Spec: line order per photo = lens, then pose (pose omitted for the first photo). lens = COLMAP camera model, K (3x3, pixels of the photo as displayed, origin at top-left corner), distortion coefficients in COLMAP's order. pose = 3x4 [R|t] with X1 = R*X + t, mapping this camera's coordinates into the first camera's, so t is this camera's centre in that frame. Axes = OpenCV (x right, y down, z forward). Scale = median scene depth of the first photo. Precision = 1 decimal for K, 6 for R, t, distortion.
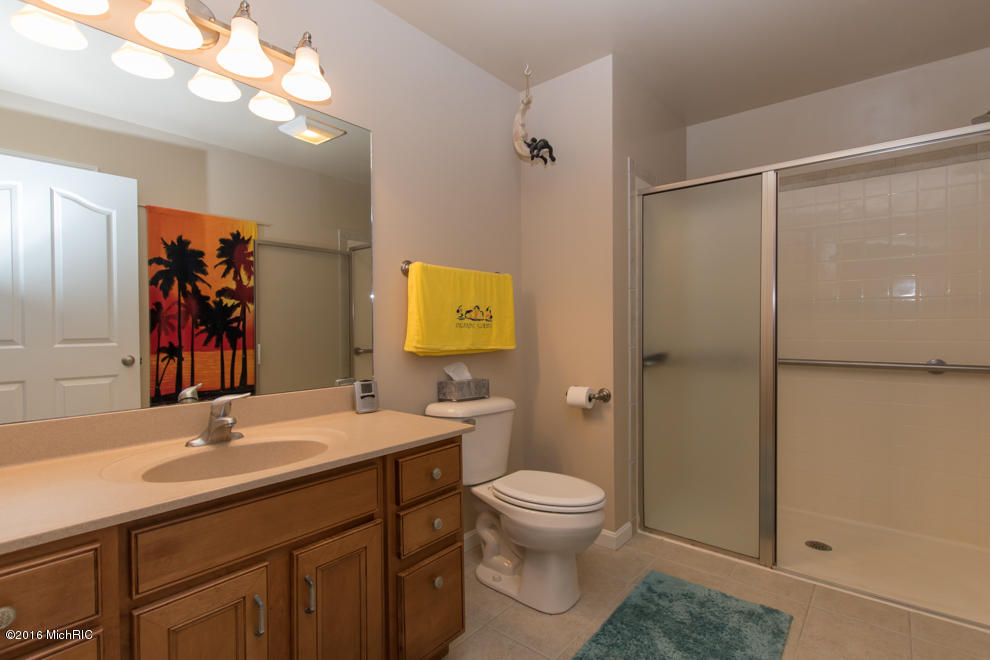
lens RADIAL K [[477.2, 0, 495.0], [0, 477.2, 330.0], [0, 0, 1]] dist [0.000085, 0.000004]
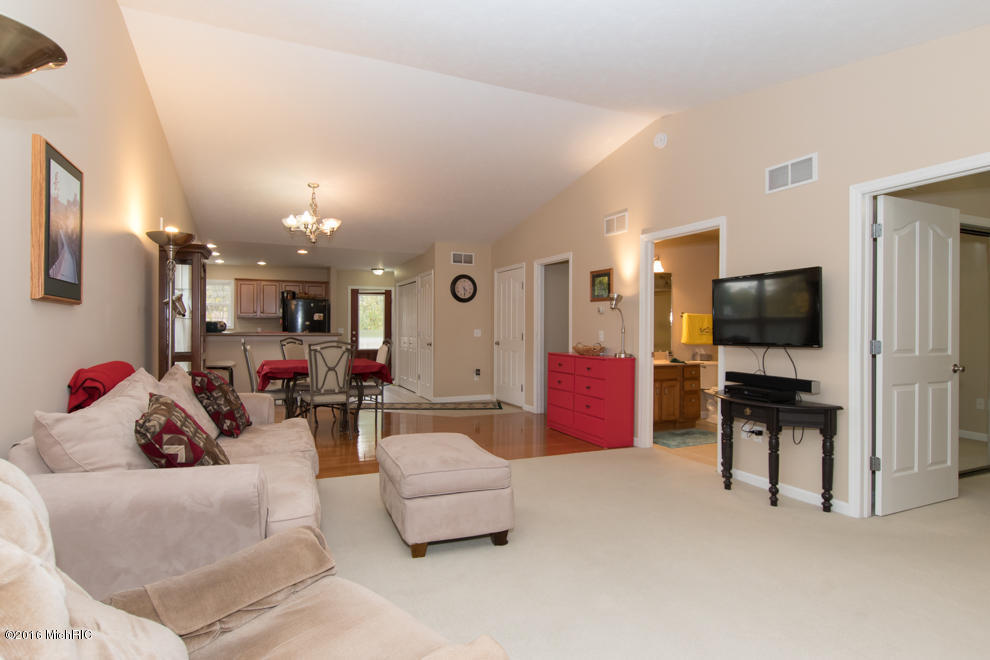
lens RADIAL K [[541.2, 0, 493.2], [0, 541.2, 326.6], [0, 0, 1]] dist [0.001687, 0.000553]
pose [[0.900230, 0.013507, -0.435206, 0.232144], [-0.019316, 0.999774, -0.008927, -0.004926], [0.434987, 0.016442, 0.900287, -2.628329]]
